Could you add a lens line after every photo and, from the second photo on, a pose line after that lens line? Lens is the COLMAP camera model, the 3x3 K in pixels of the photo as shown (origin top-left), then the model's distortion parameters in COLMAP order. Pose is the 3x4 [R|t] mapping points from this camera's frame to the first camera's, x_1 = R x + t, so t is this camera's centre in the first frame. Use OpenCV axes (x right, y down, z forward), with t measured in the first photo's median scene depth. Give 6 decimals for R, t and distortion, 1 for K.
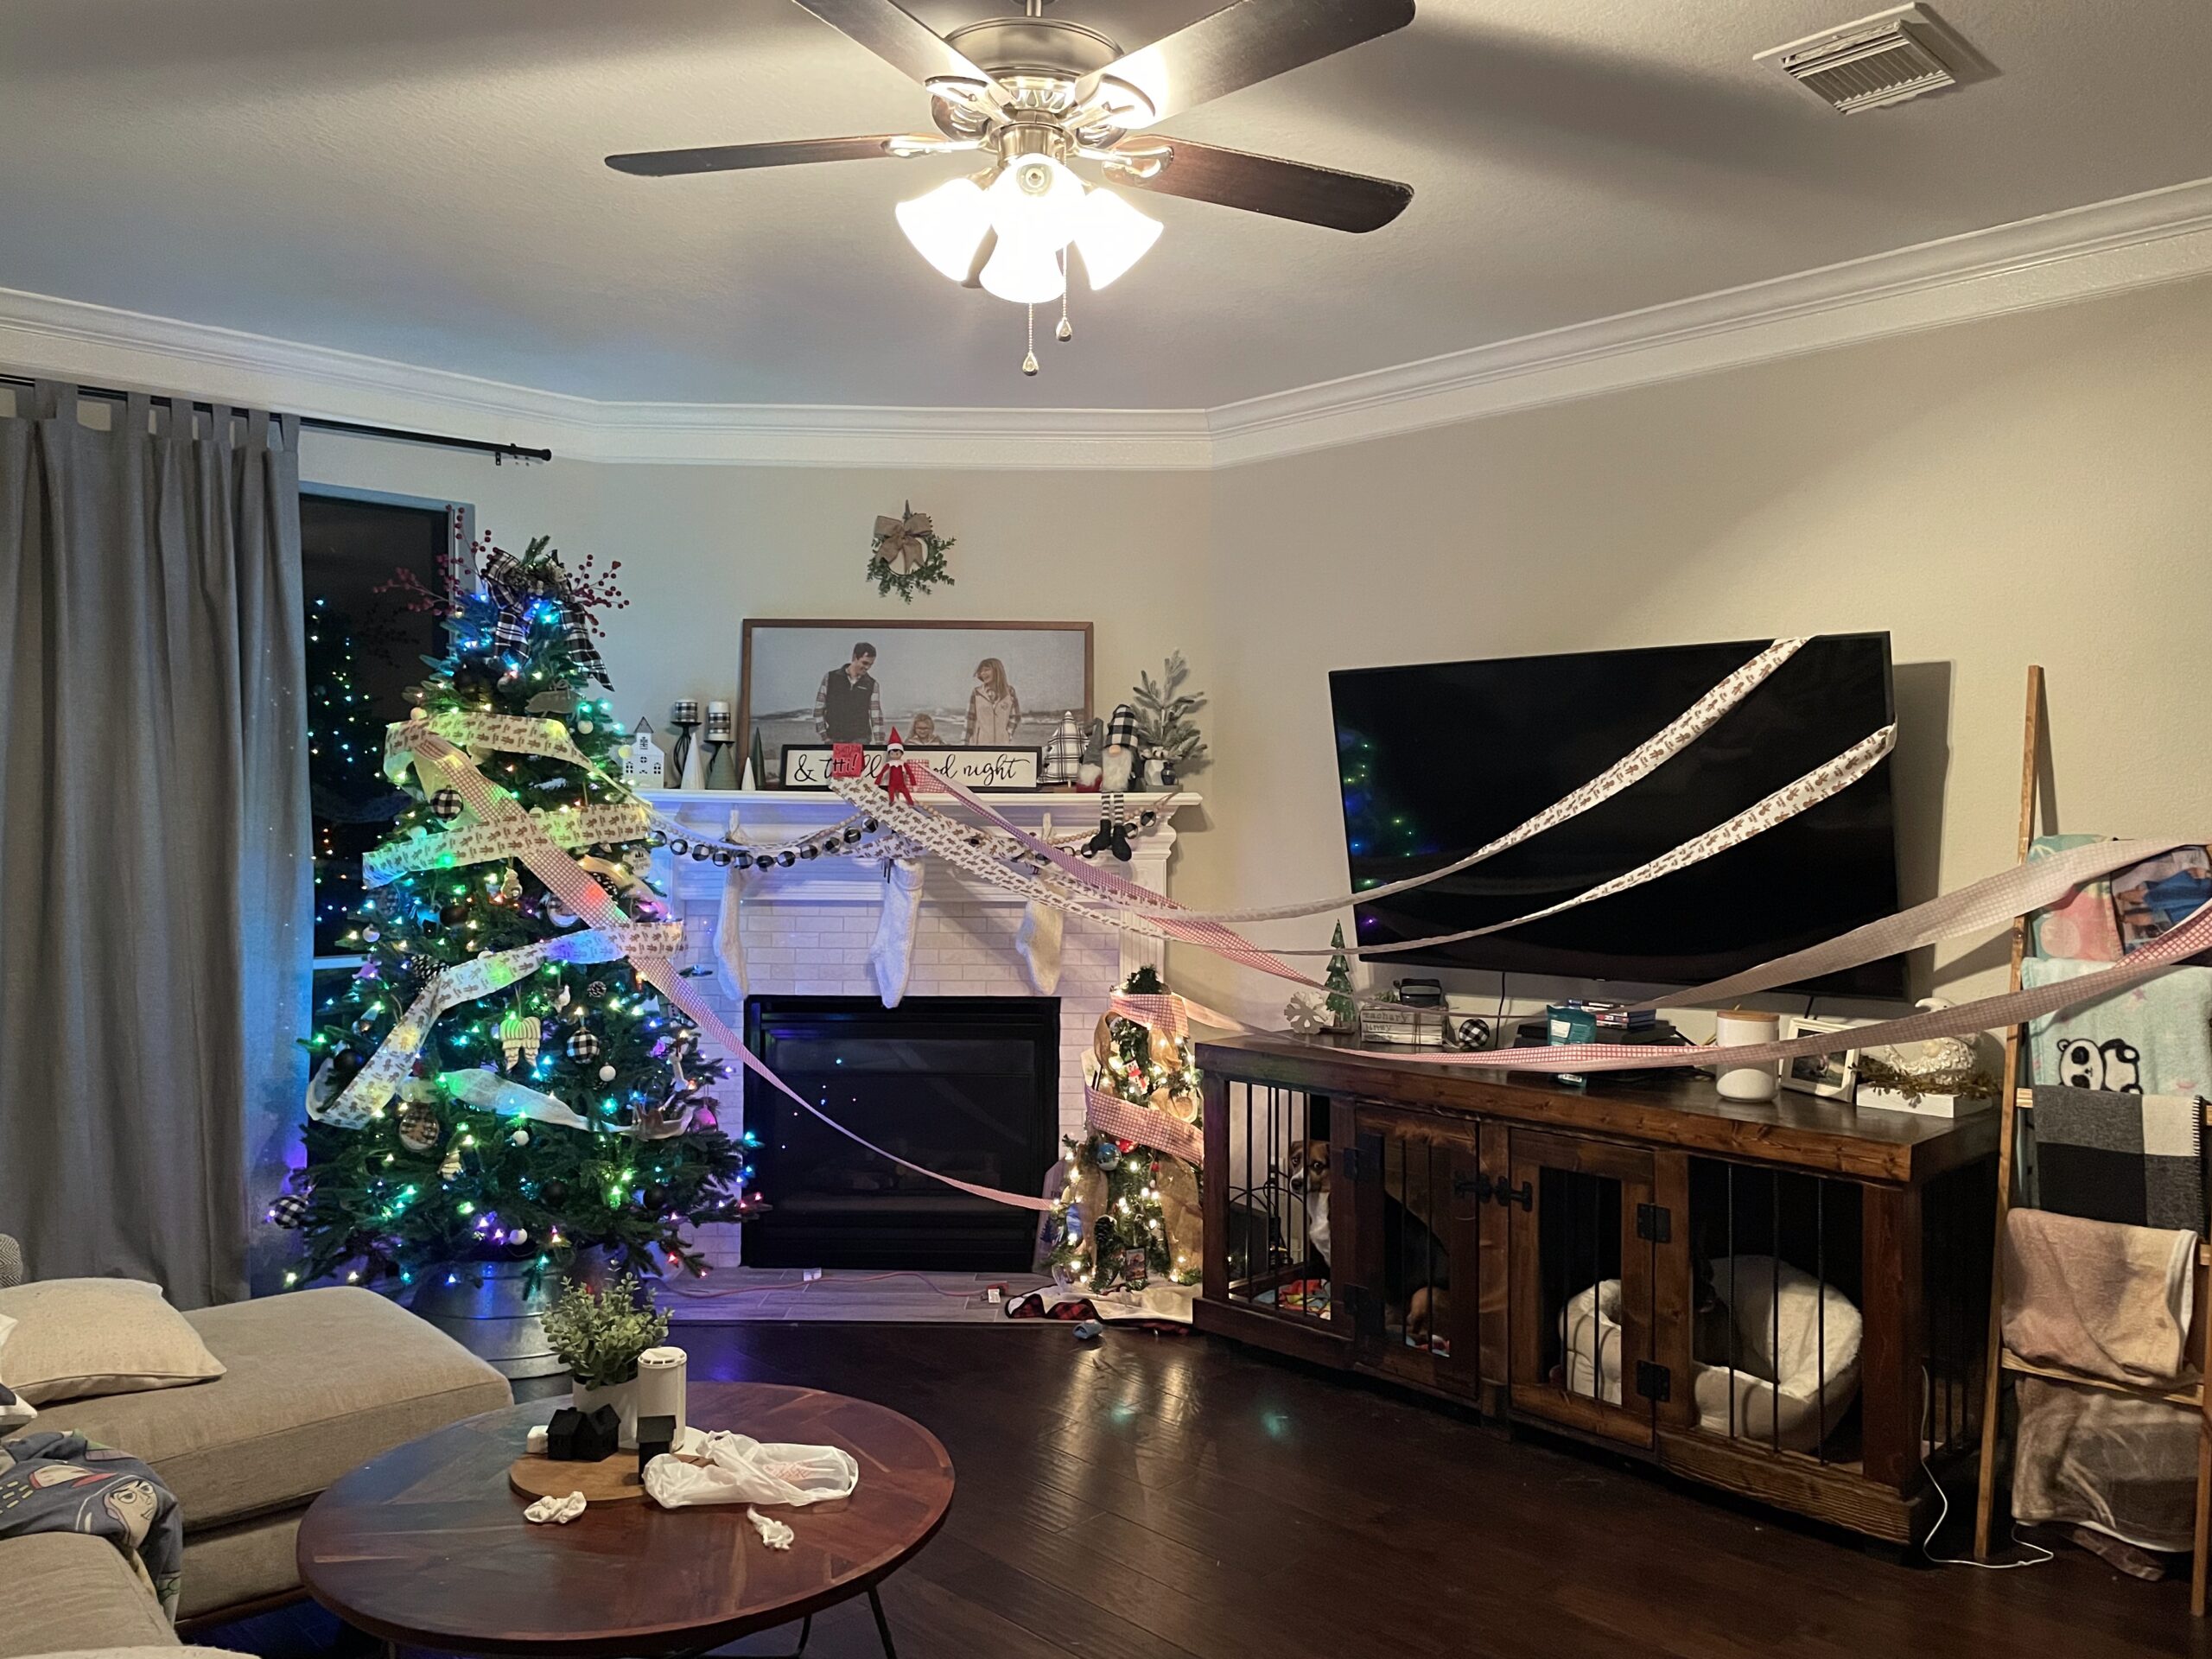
lens RADIAL K [[1666.4, 0, 1106.0], [0, 1666.4, 829.5], [0, 0, 1]] dist [0.001290, 0.000032]
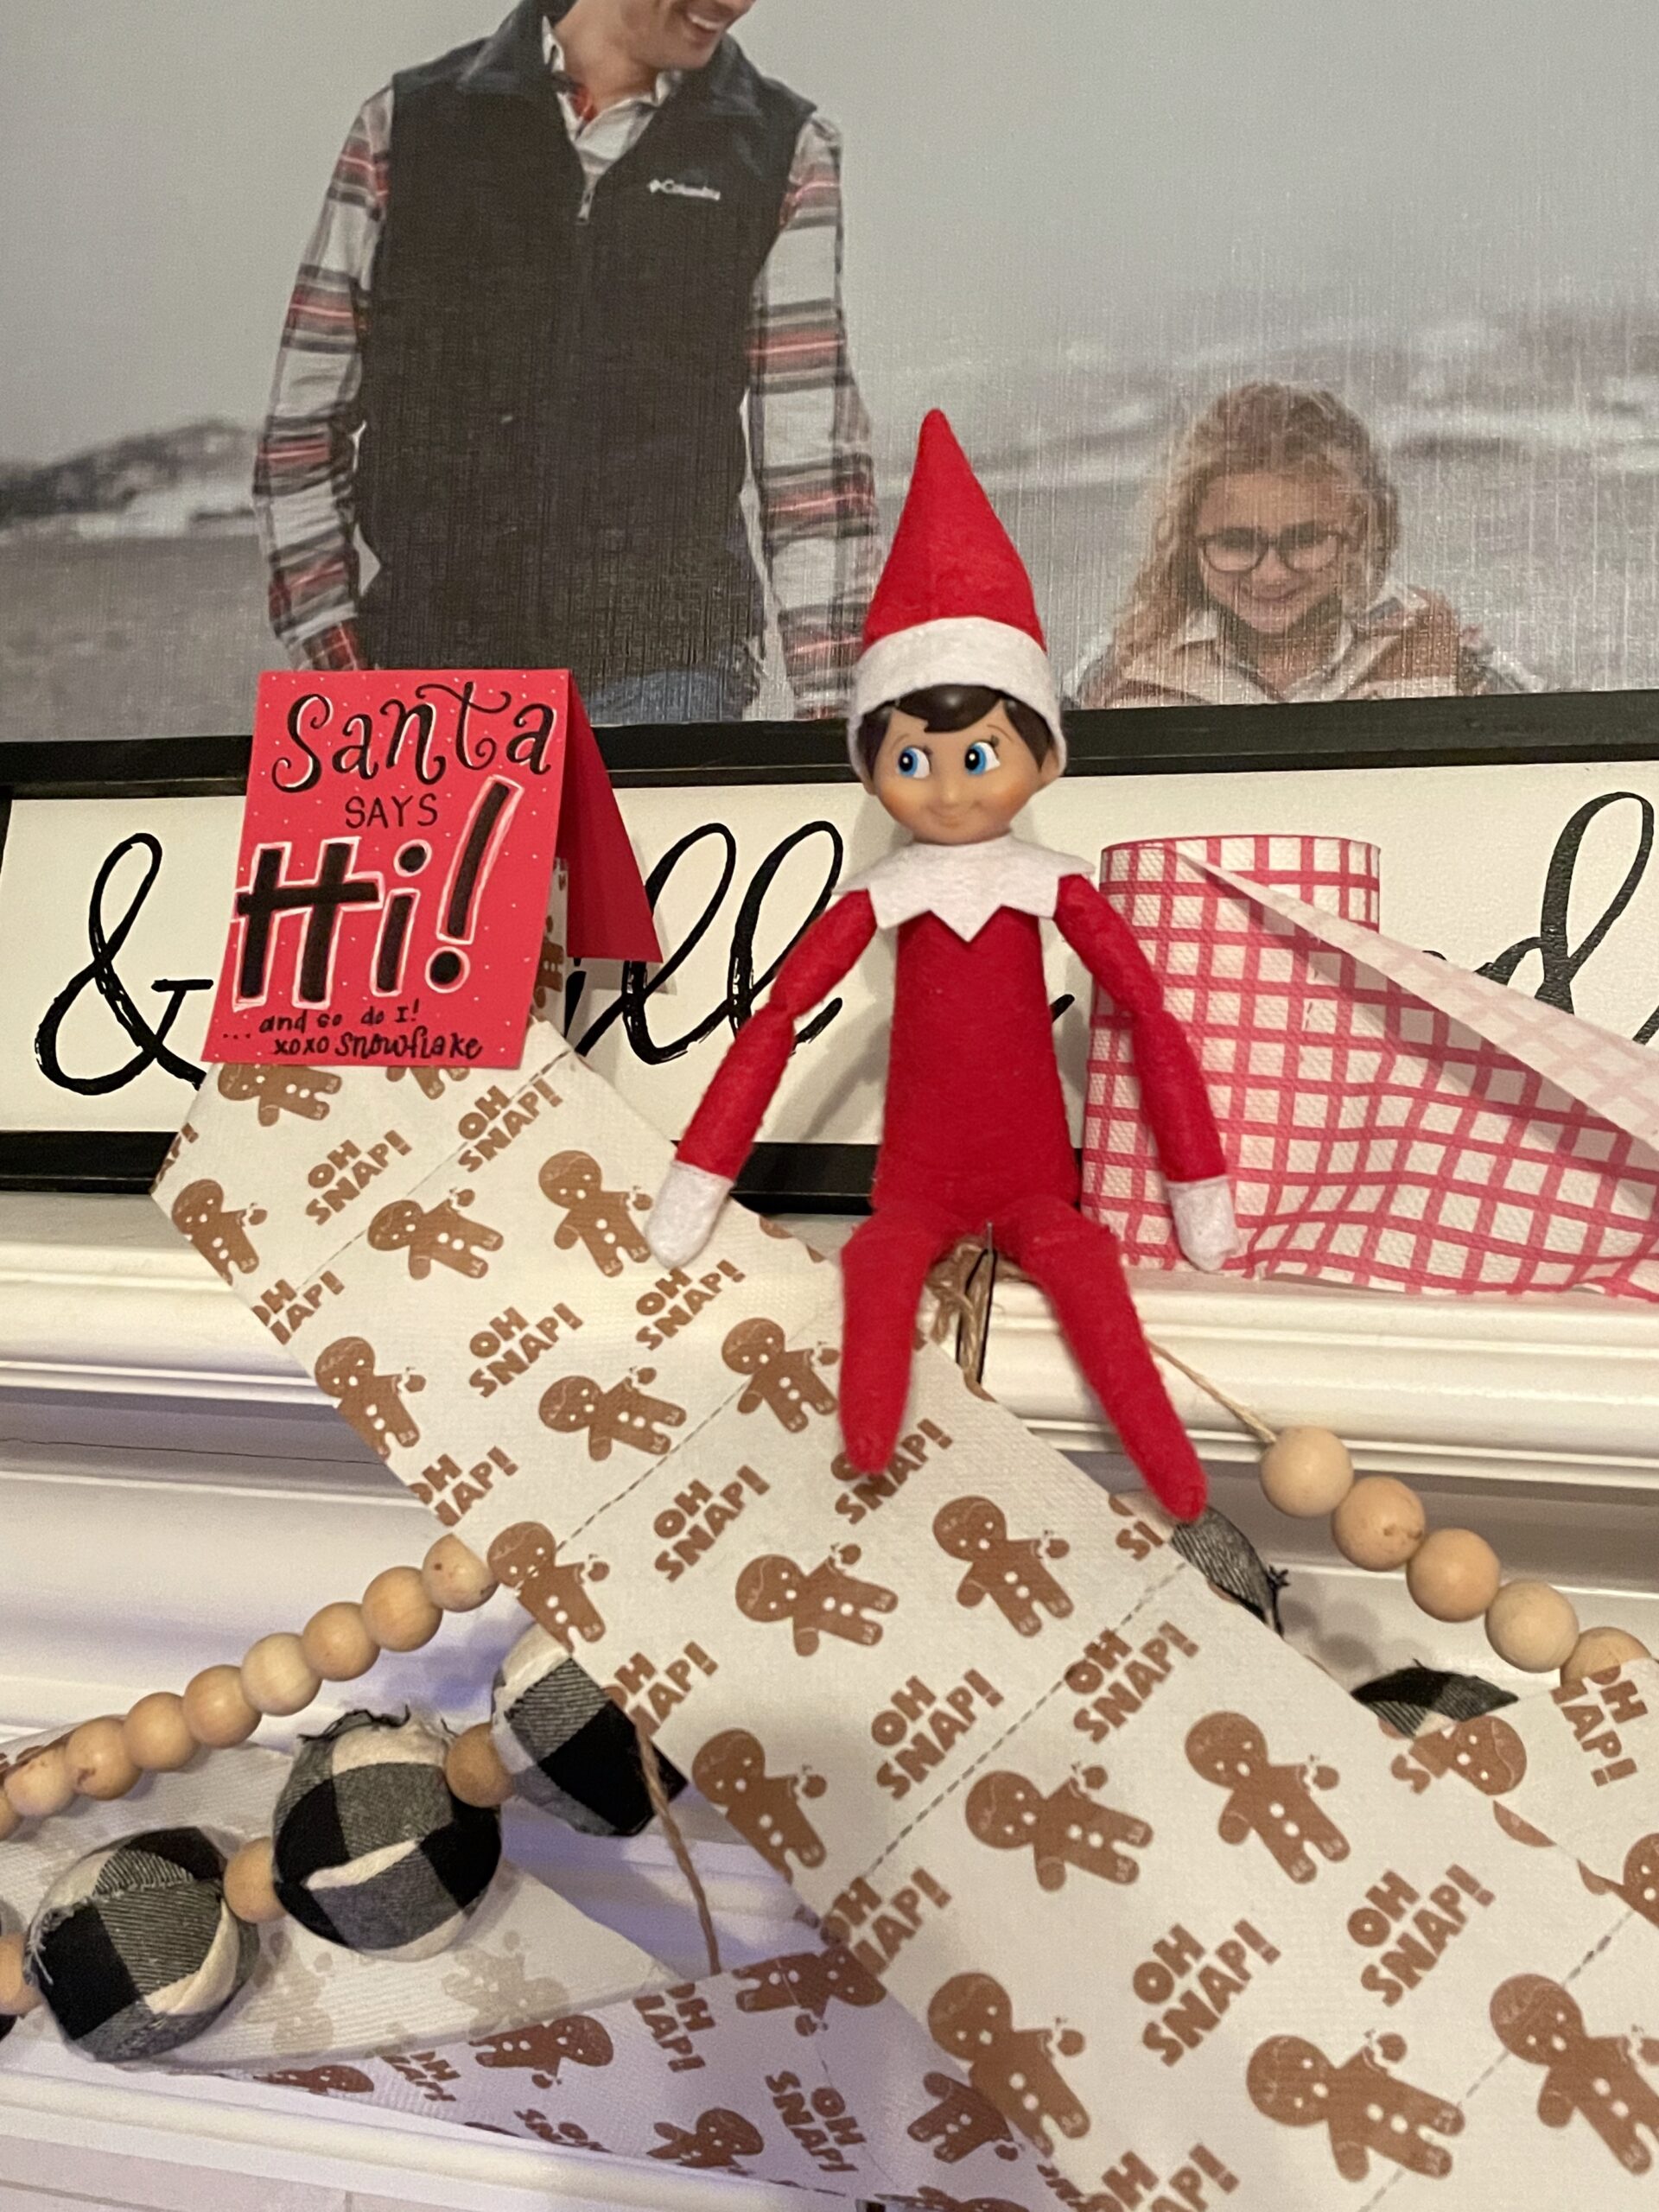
lens RADIAL K [[2106.1, 0, 829.5], [0, 2106.1, 1106.0], [0, 0, 1]] dist [0.005008, 0.003397]
pose [[0.968435, 0.011150, -0.249018, -0.107792], [-0.005456, 0.999708, 0.023547, -0.032028], [0.249208, -0.021445, 0.968213, 0.905887]]
